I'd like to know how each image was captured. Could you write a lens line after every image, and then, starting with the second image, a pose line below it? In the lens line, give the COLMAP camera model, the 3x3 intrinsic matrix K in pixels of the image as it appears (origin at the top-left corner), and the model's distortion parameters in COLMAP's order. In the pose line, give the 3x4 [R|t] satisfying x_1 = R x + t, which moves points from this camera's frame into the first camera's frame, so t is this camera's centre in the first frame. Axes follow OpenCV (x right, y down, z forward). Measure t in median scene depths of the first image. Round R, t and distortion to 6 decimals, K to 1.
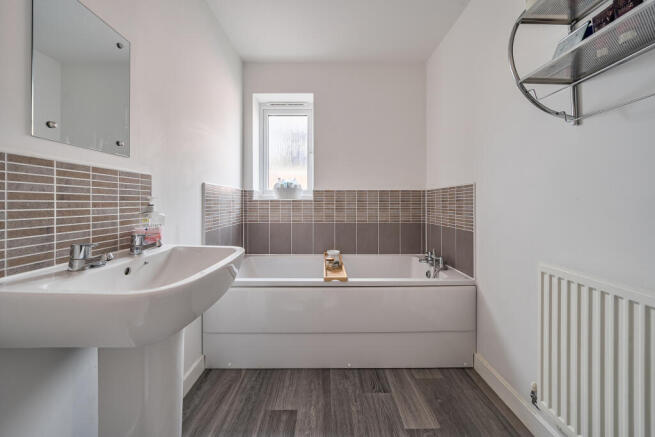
lens RADIAL K [[223.5, 0, 322.7], [0, 223.5, 202.1], [0, 0, 1]] dist [-0.006296, 0.000499]
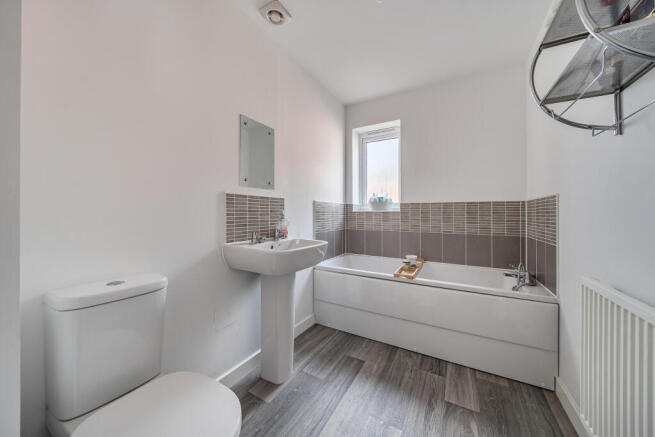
lens RADIAL K [[223.5, 0, 329.1], [0, 223.5, 215.3], [0, 0, 1]] dist [-0.006296, 0.000499]
pose [[0.867143, 0.007230, -0.498006, 0.316083], [-0.002520, 0.999946, 0.010130, -0.002472], [0.498052, -0.007529, 0.867114, -0.273786]]
